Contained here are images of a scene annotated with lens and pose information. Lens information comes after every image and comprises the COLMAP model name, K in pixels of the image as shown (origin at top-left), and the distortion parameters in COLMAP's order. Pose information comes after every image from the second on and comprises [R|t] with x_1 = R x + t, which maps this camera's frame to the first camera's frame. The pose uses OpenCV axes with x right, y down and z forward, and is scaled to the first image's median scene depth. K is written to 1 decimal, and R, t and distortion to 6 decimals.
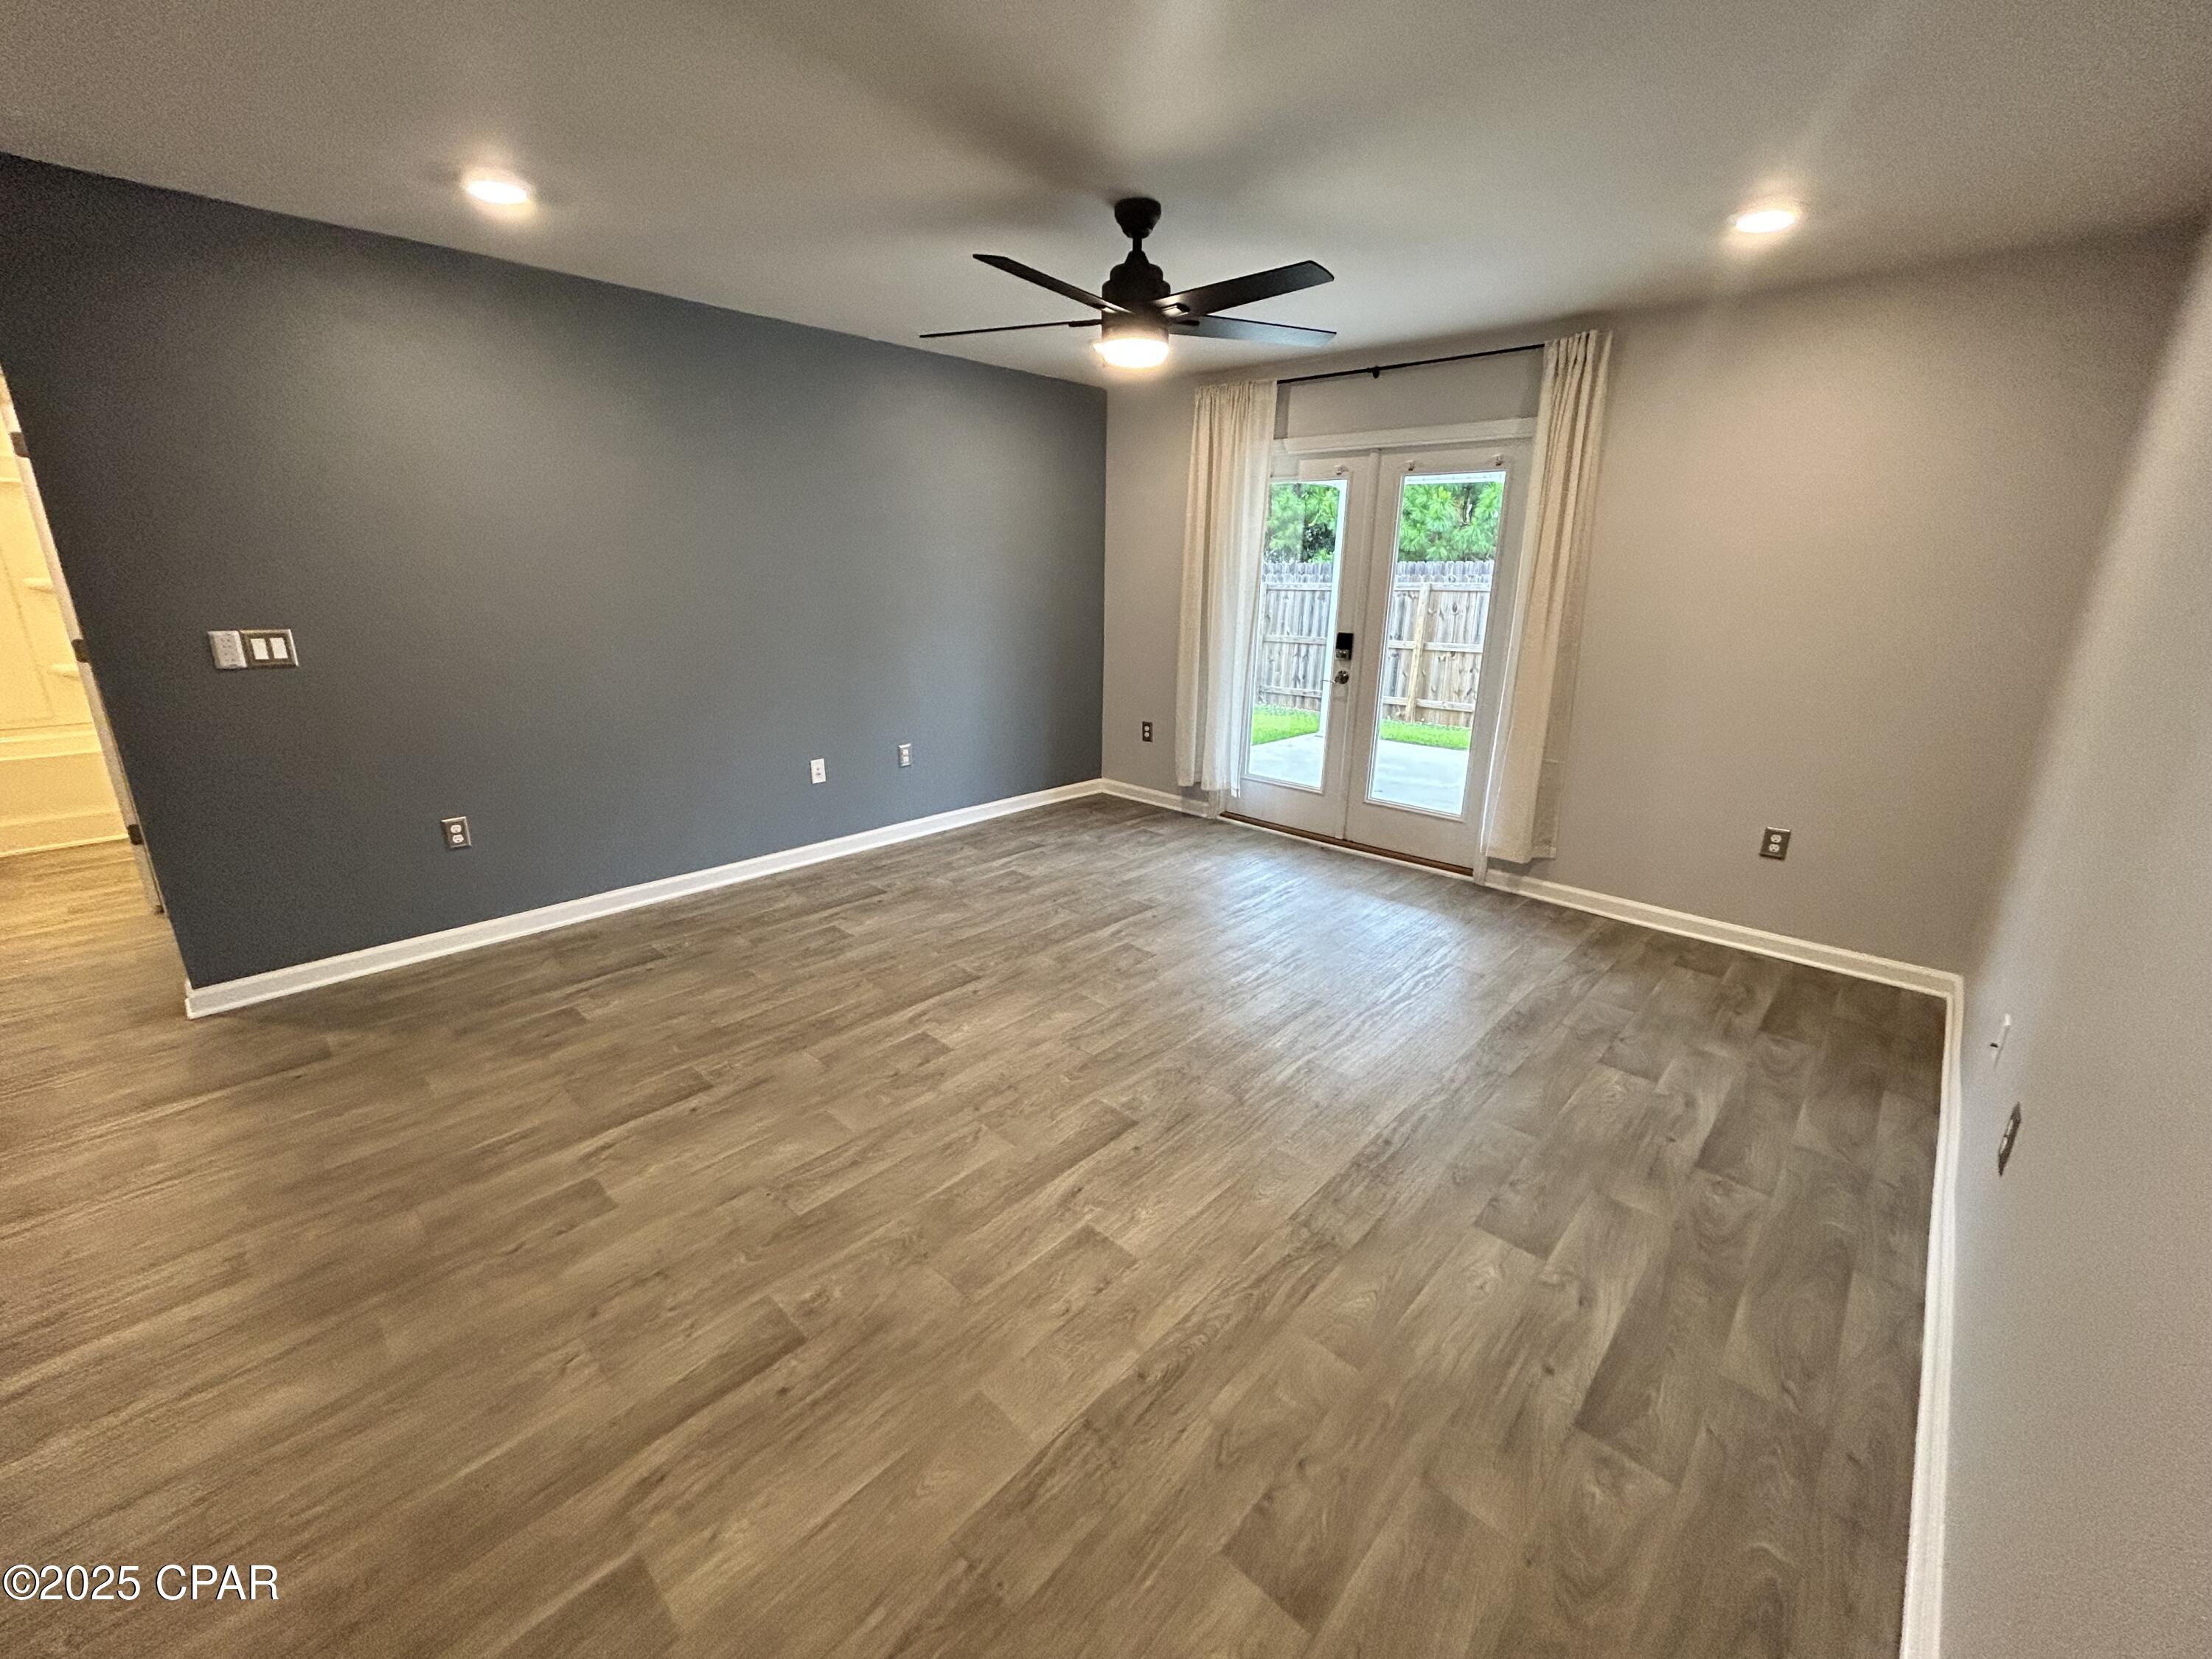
lens RADIAL K [[897.1, 0, 1101.6], [0, 897.1, 827.0], [0, 0, 1]] dist [0.000686, 0.000306]
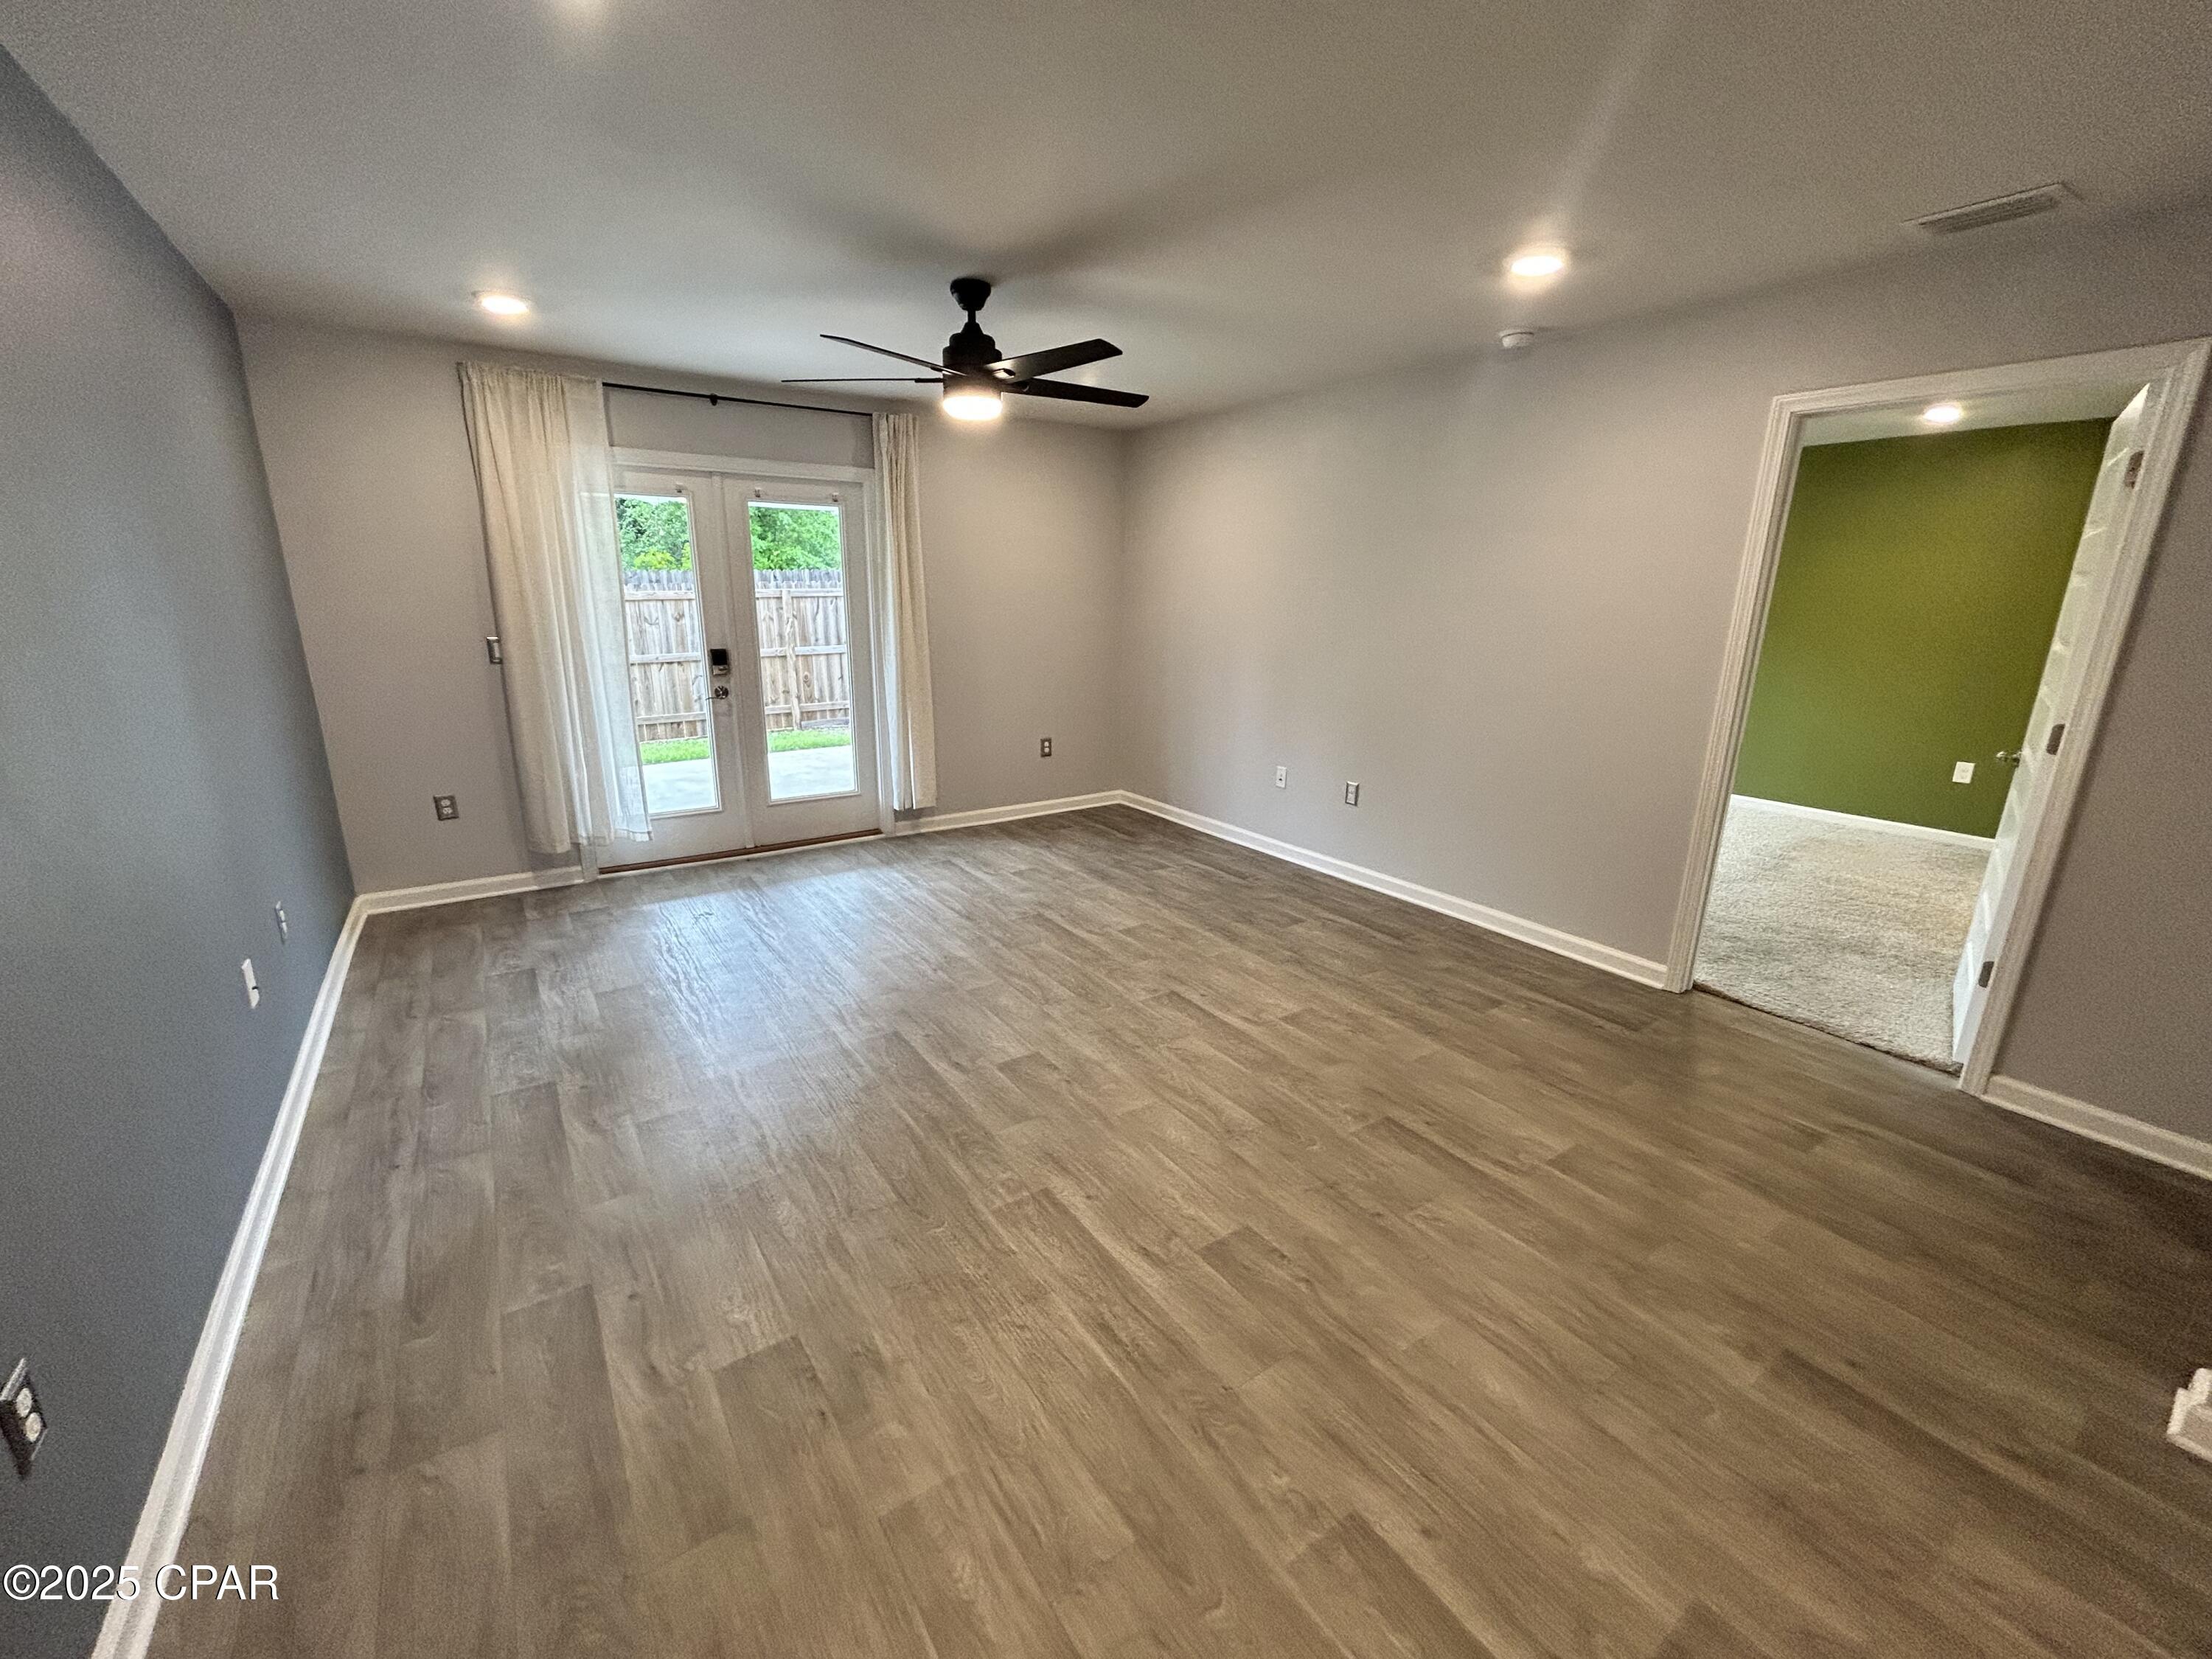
lens RADIAL K [[897.1, 0, 1101.6], [0, 897.1, 827.0], [0, 0, 1]] dist [0.000686, 0.000306]
pose [[0.215565, -0.263020, 0.940400, -0.663972], [0.268074, 0.941981, 0.202012, -0.118886], [-0.938972, 0.208550, 0.273567, 0.366498]]
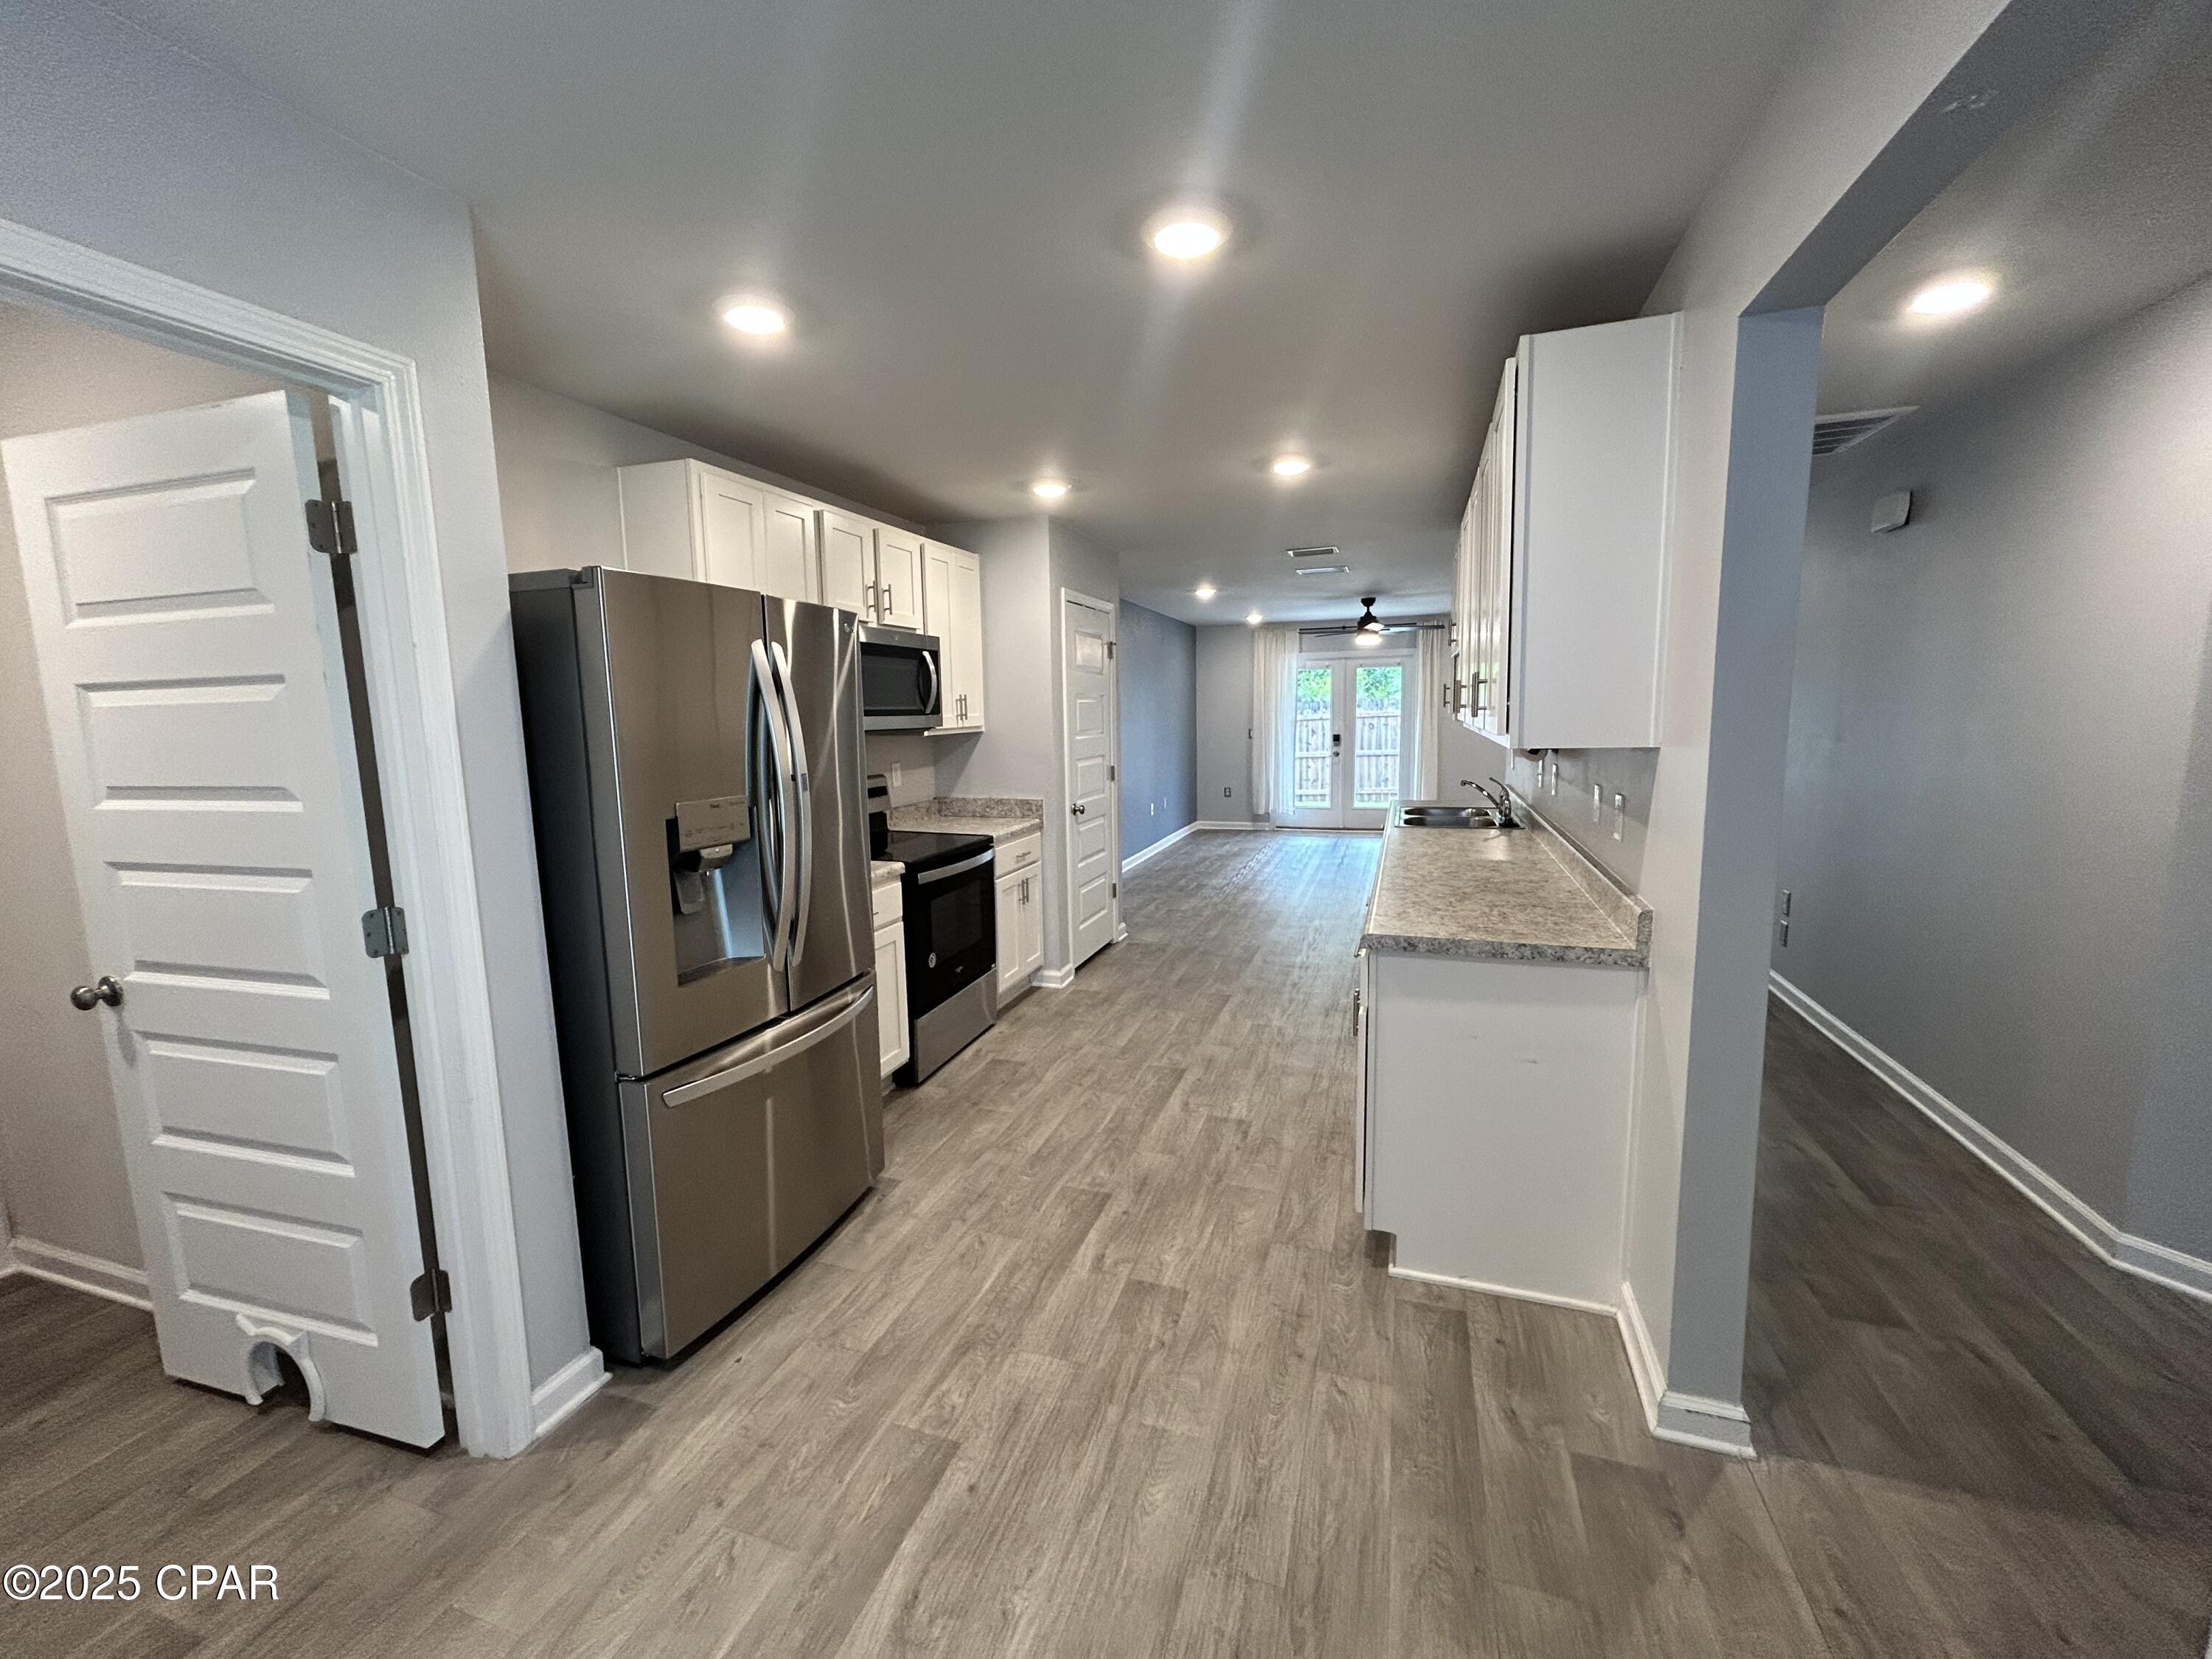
lens RADIAL K [[900.5, 0, 1103.2], [0, 900.5, 827.1], [0, 0, 1]] dist [-0.001611, -0.000668]
pose [[0.908412, -0.086246, 0.409084, -1.240190], [0.150937, 0.980152, -0.128528, 0.220687], [-0.389879, 0.178503, 0.903400, -0.794190]]
